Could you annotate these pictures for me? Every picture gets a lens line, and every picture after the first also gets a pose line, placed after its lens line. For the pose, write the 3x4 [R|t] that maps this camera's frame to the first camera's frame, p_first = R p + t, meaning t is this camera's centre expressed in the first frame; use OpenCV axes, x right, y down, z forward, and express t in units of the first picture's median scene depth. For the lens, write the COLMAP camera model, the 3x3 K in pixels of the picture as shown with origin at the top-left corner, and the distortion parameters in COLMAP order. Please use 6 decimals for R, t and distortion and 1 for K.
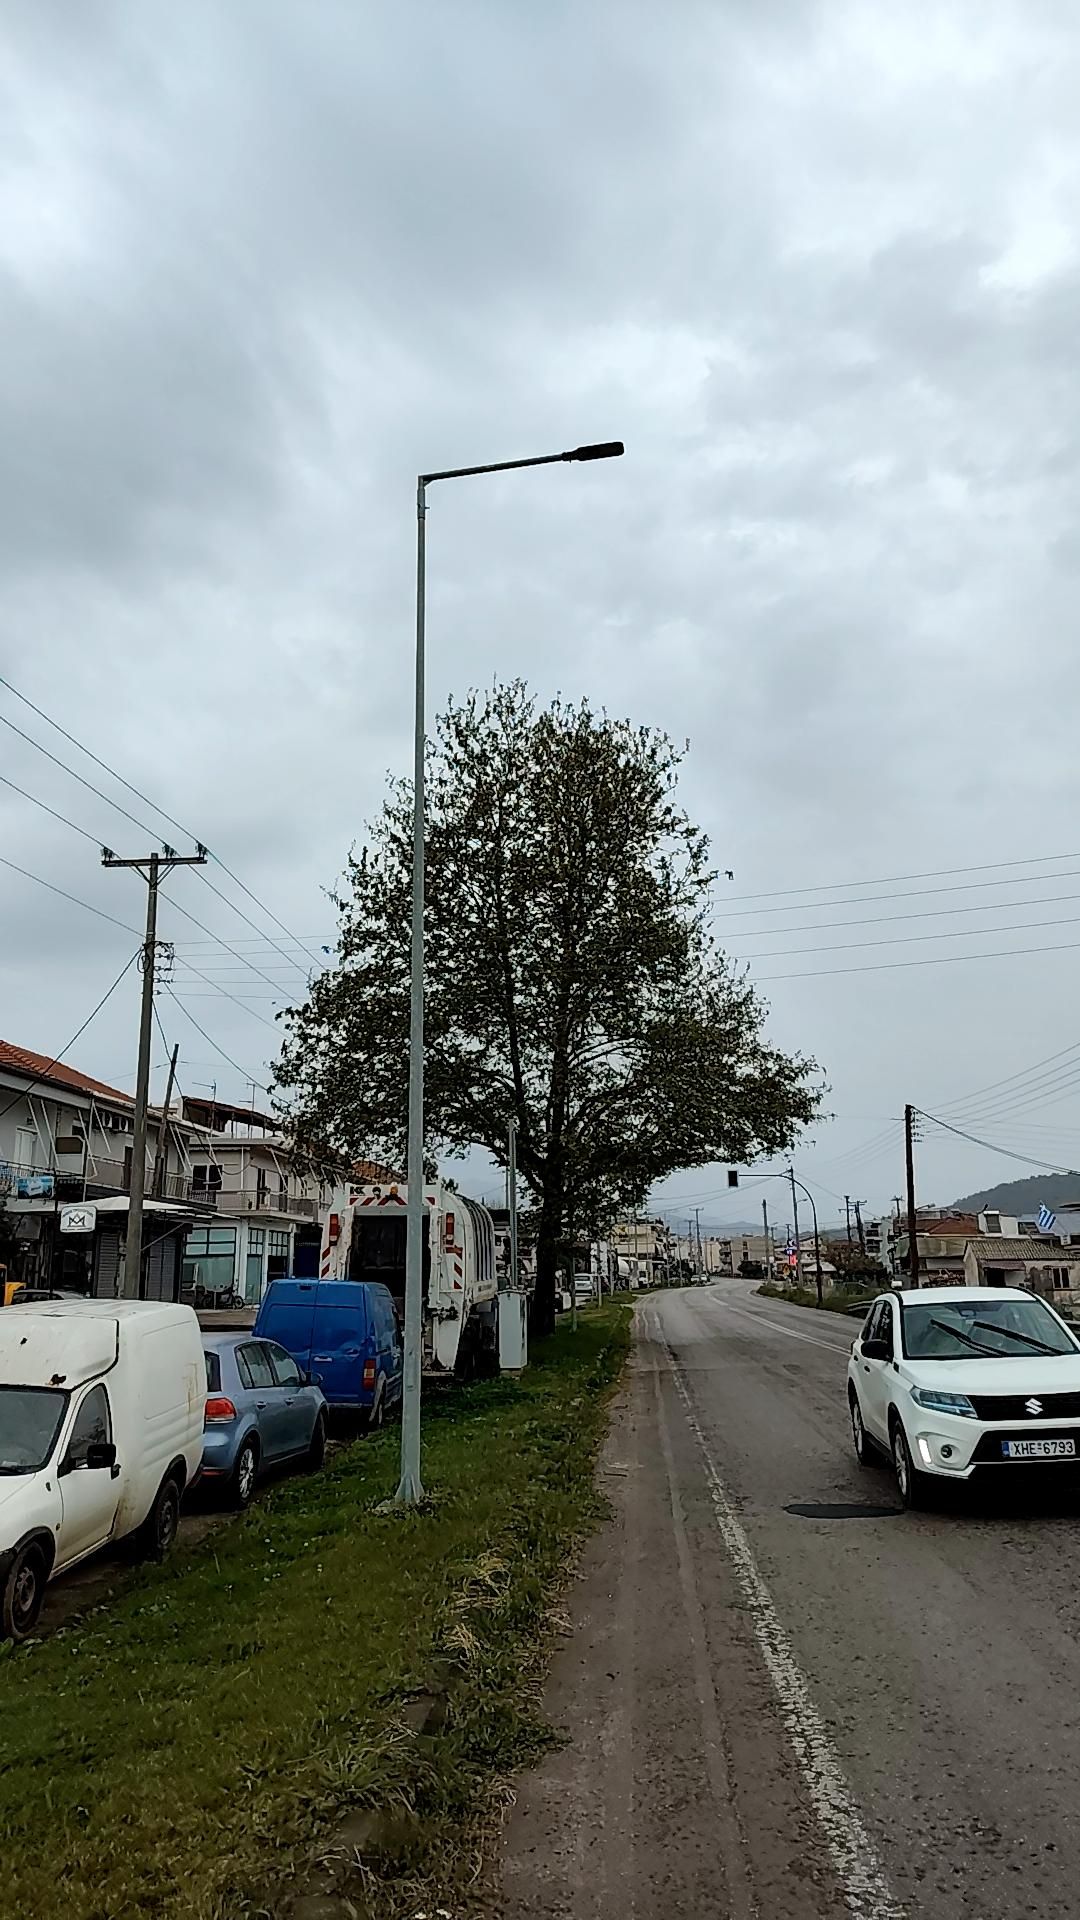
lens RADIAL K [[1274.3, 0, 540.0], [0, 1274.3, 960.0], [0, 0, 1]] dist [0.055022, 0.000078]
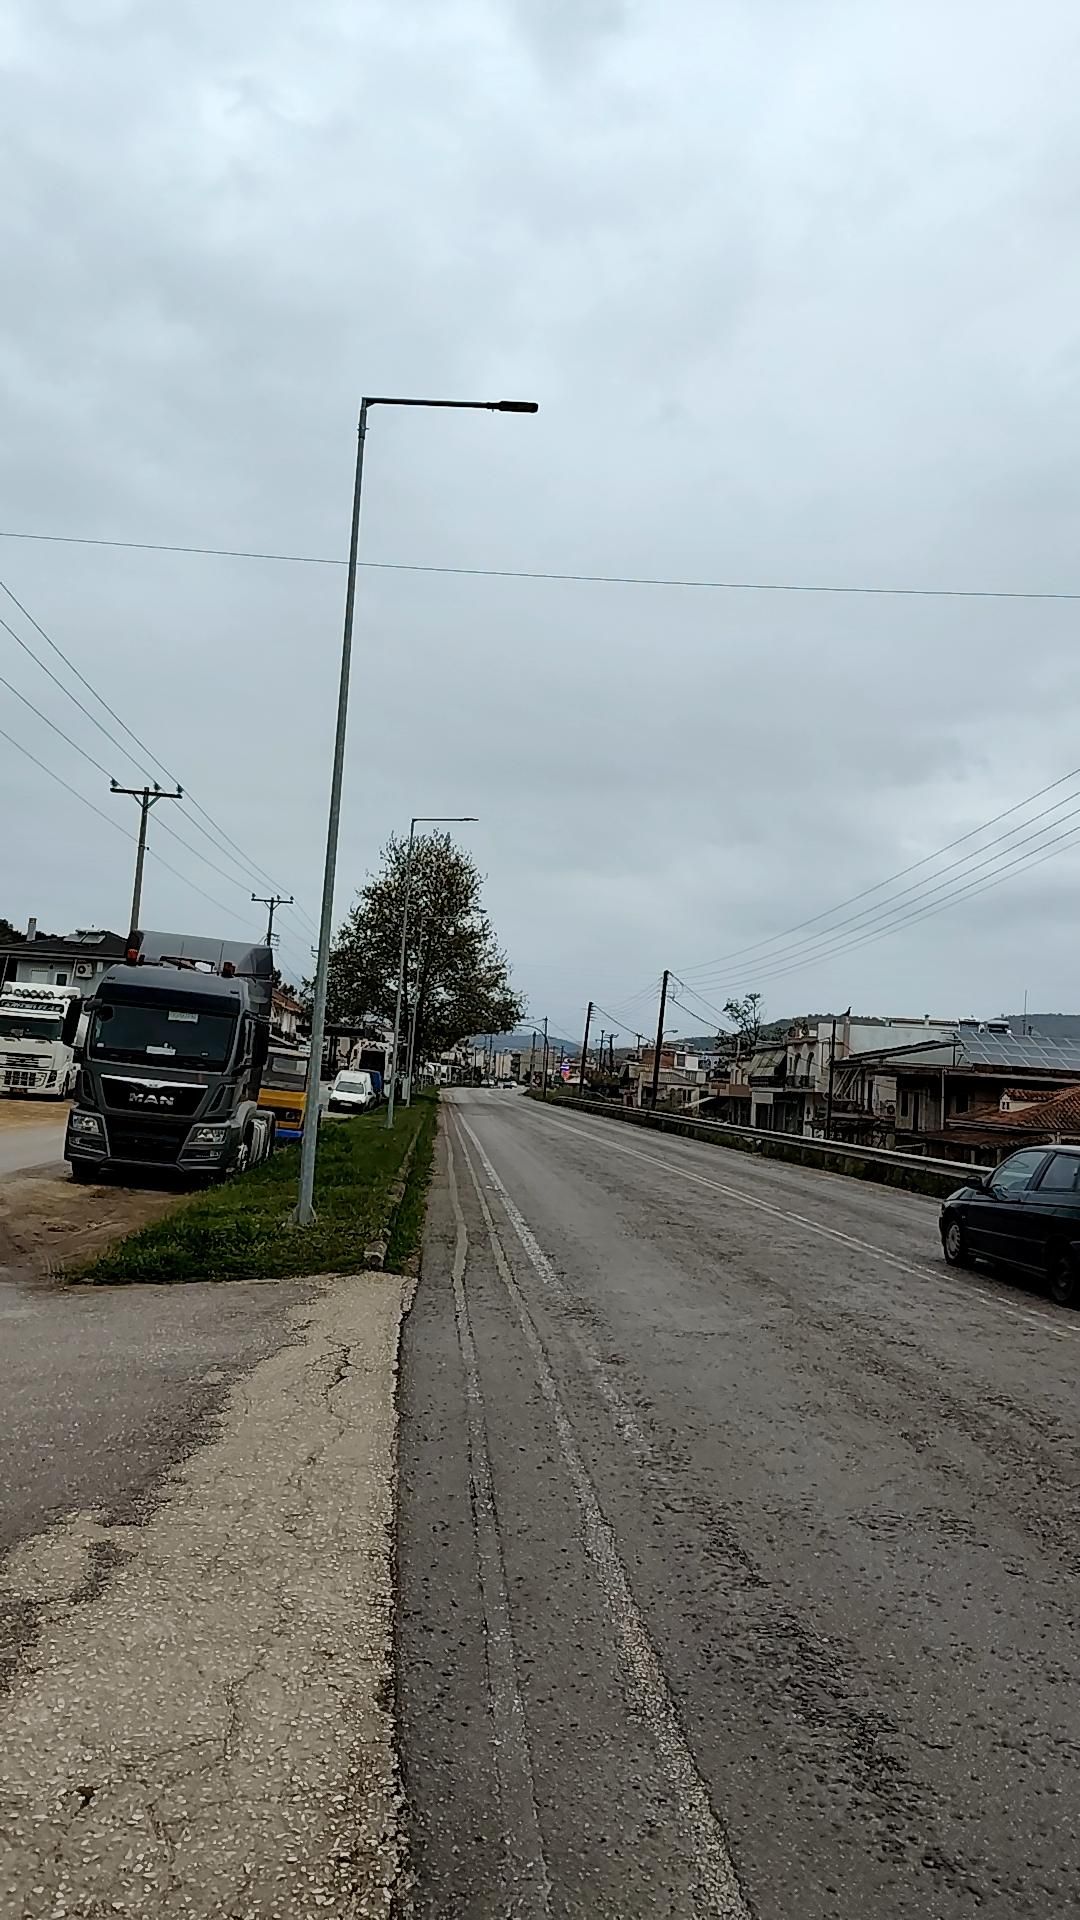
lens RADIAL K [[1281.8, 0, 554.8], [0, 1281.8, 939.0], [0, 0, 1]] dist [0.005514, 0.002019]
pose [[0.983193, 0.096241, 0.155142, -0.125022], [-0.116119, 0.985387, 0.124618, -0.346678], [-0.140882, -0.140539, 0.980001, -1.421152]]
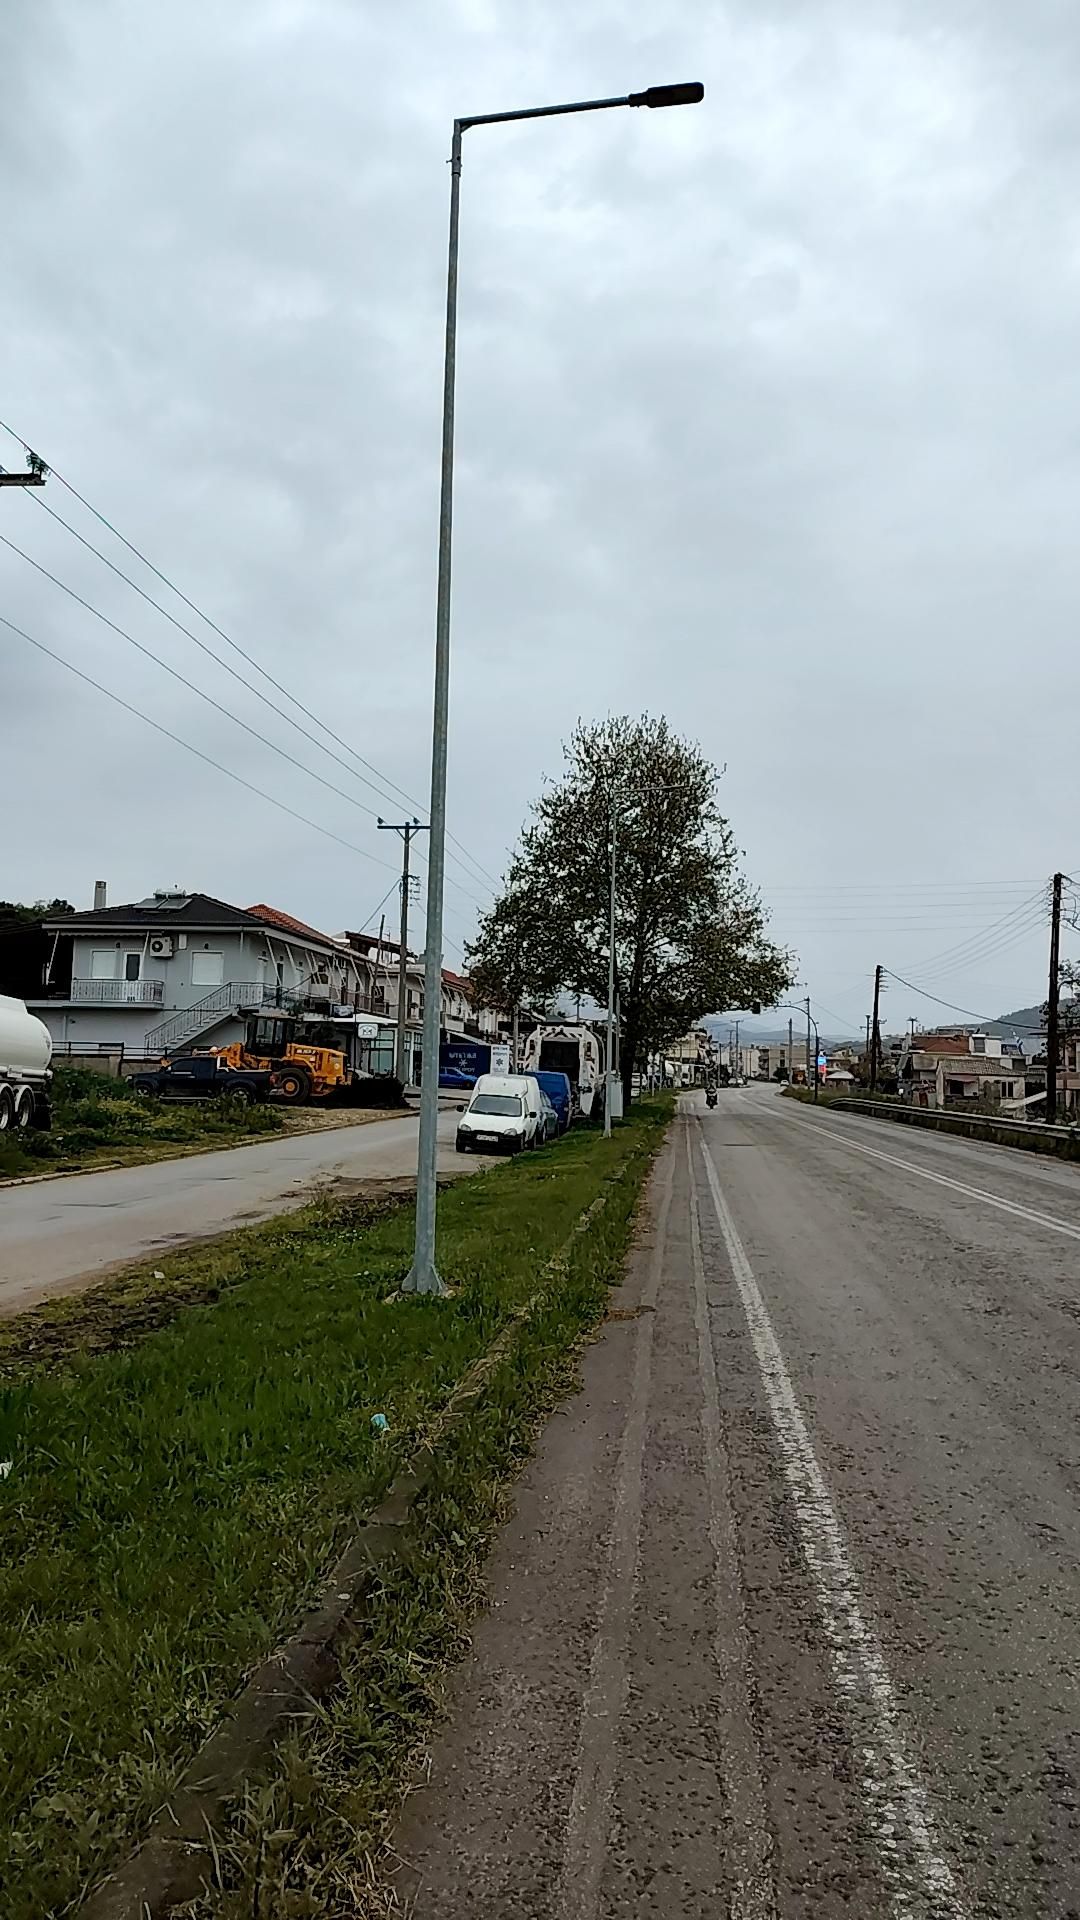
lens RADIAL K [[1281.8, 0, 554.8], [0, 1281.8, 939.0], [0, 0, 1]] dist [0.005514, 0.002019]
pose [[0.998928, 0.037093, -0.027688, -0.047375], [-0.032936, 0.989902, 0.137874, -0.154877], [0.032523, -0.136815, 0.990063, -0.636419]]
